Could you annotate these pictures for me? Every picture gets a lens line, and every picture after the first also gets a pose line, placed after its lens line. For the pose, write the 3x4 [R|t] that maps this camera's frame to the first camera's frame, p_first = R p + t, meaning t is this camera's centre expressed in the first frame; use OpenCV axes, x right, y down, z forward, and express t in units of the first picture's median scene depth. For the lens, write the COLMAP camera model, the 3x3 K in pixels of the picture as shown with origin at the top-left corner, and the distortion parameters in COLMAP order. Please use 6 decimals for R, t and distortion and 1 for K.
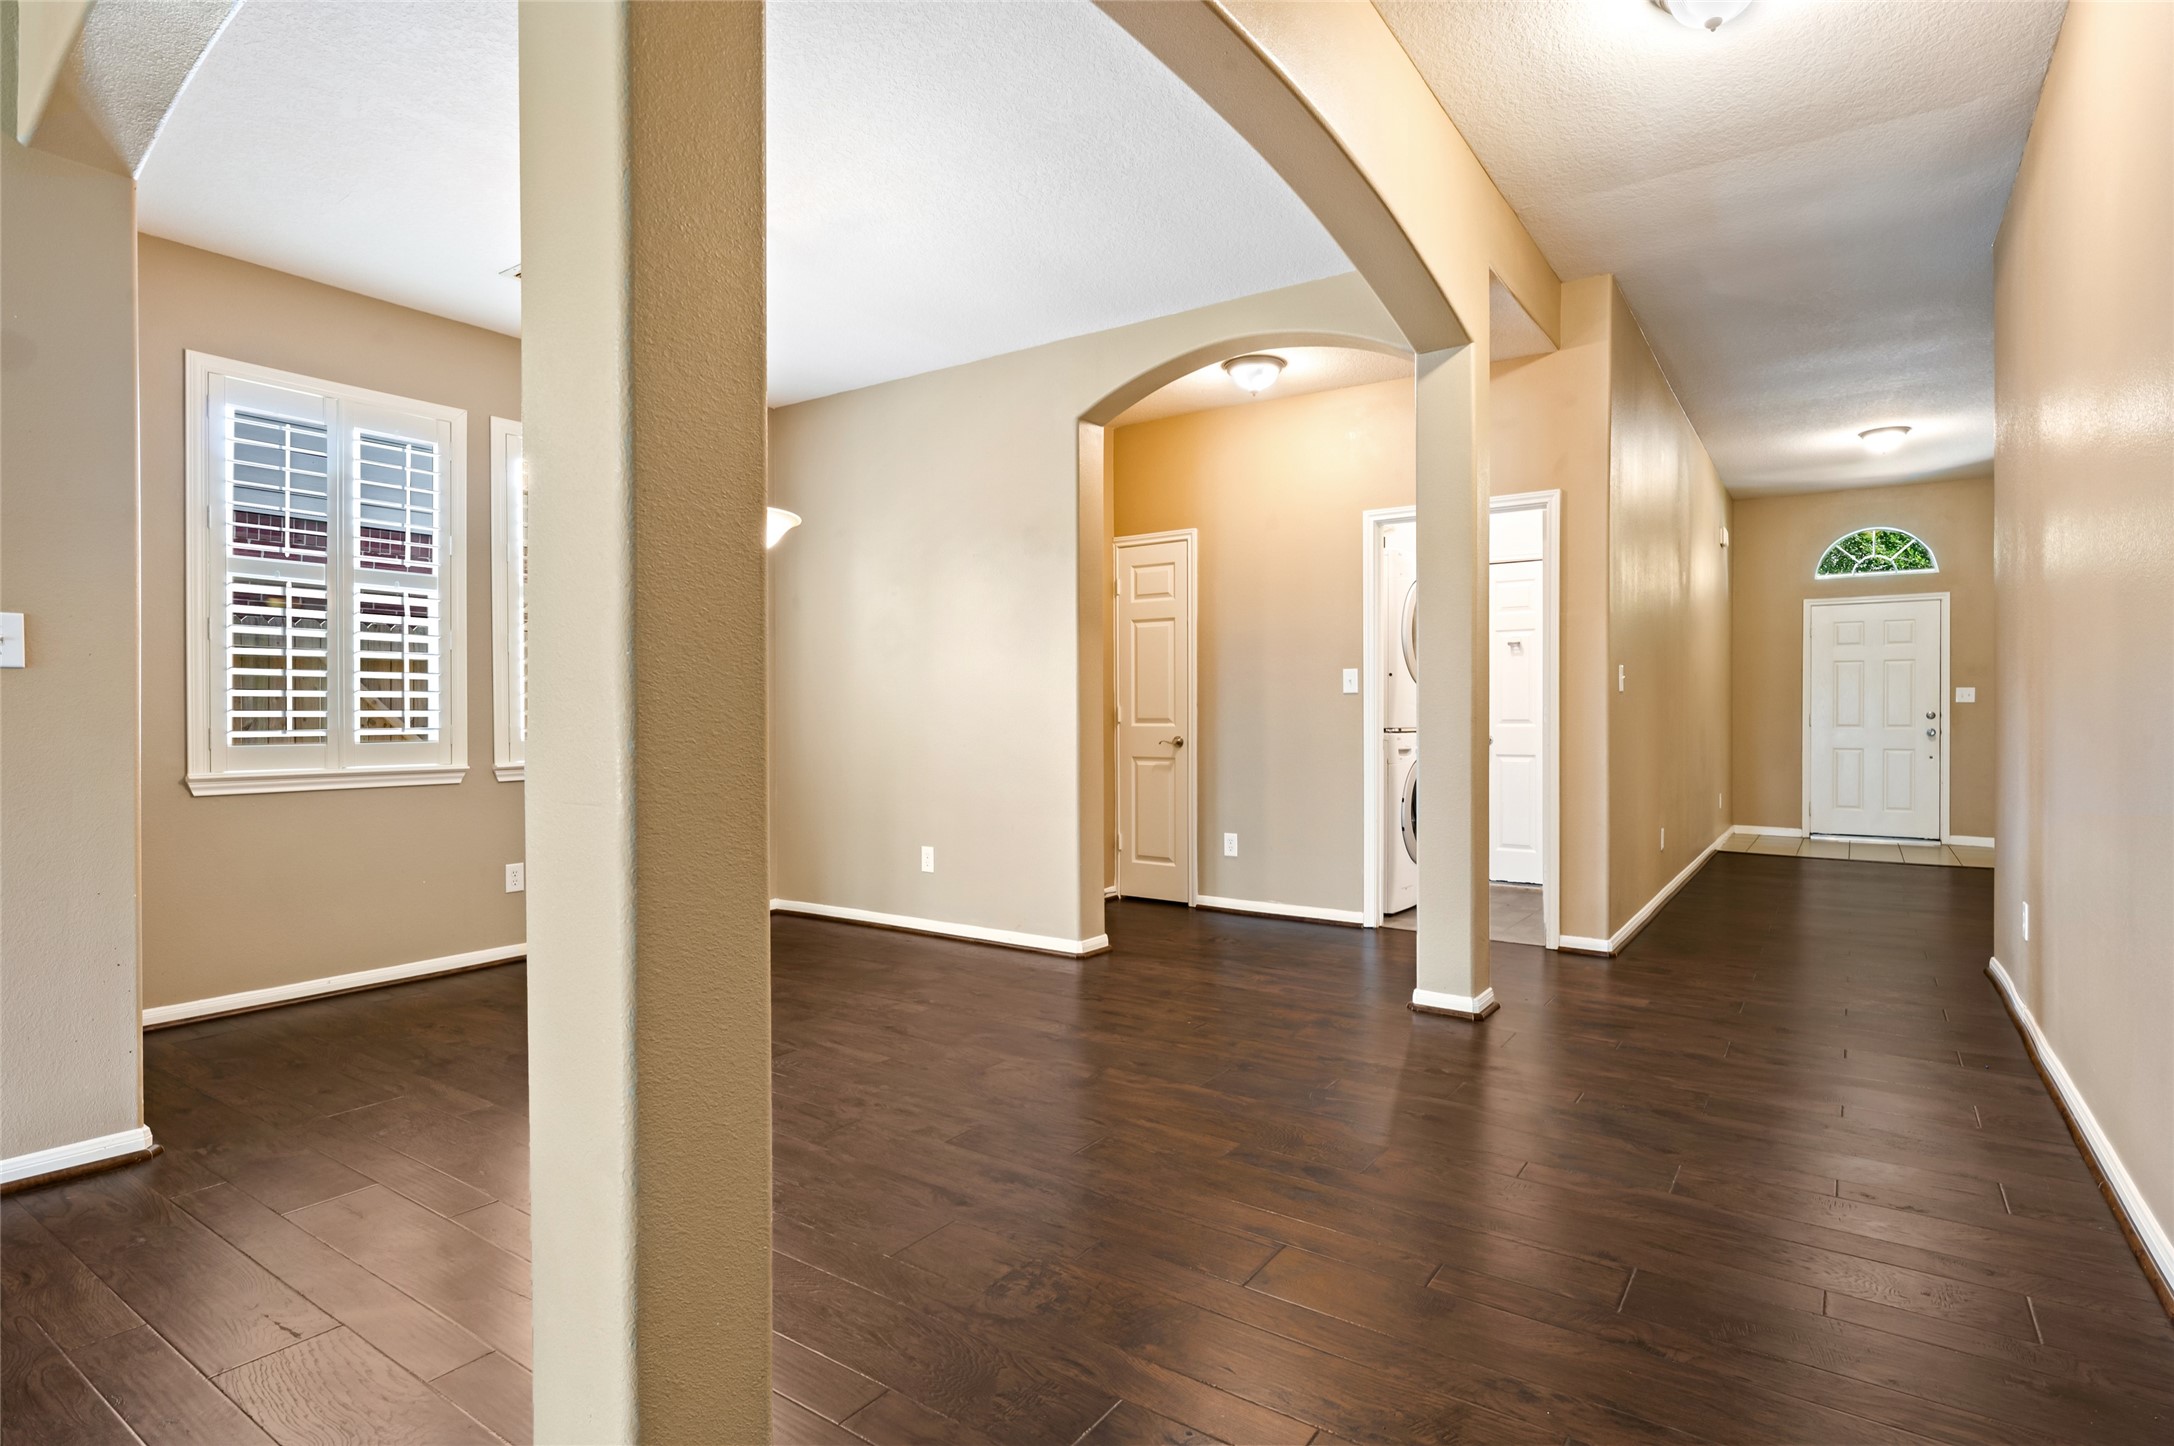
lens RADIAL K [[1192.0, 0, 1088.2], [0, 1192.0, 717.5], [0, 0, 1]] dist [-0.001727, 0.000548]
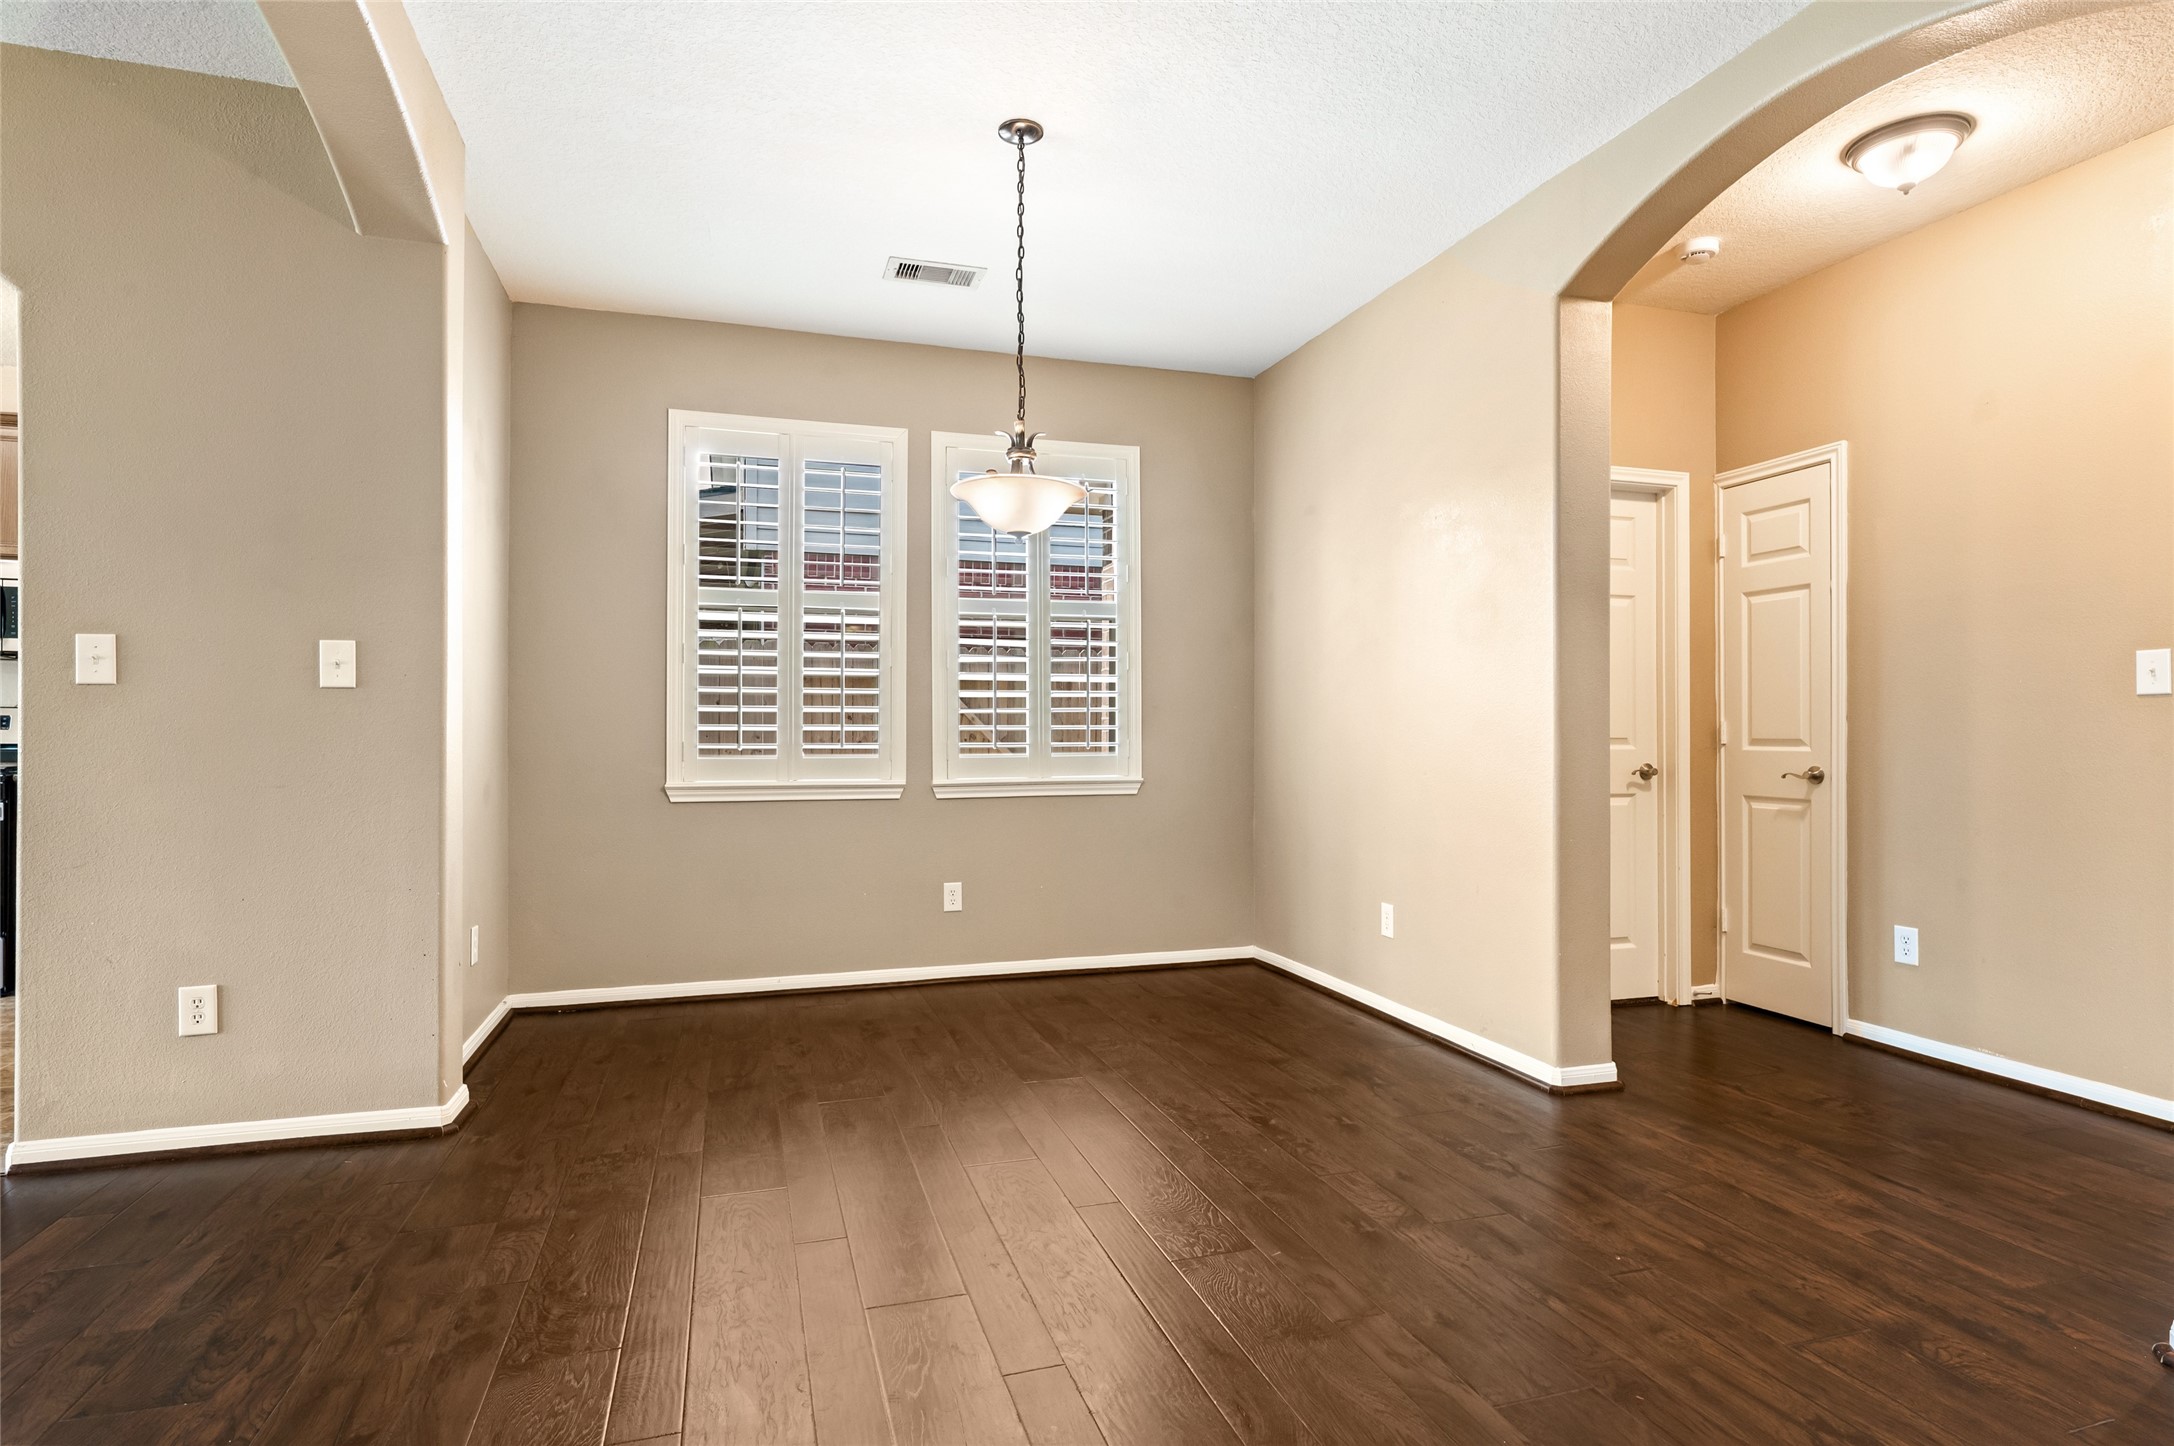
lens RADIAL K [[1151.9, 0, 1087.7], [0, 1151.9, 721.9], [0, 0, 1]] dist [0.002587, 0.000904]
pose [[0.776668, -0.001629, -0.629908, 0.192256], [-0.004703, 0.999954, -0.008385, -0.001675], [0.629893, 0.009475, 0.776624, 0.313877]]
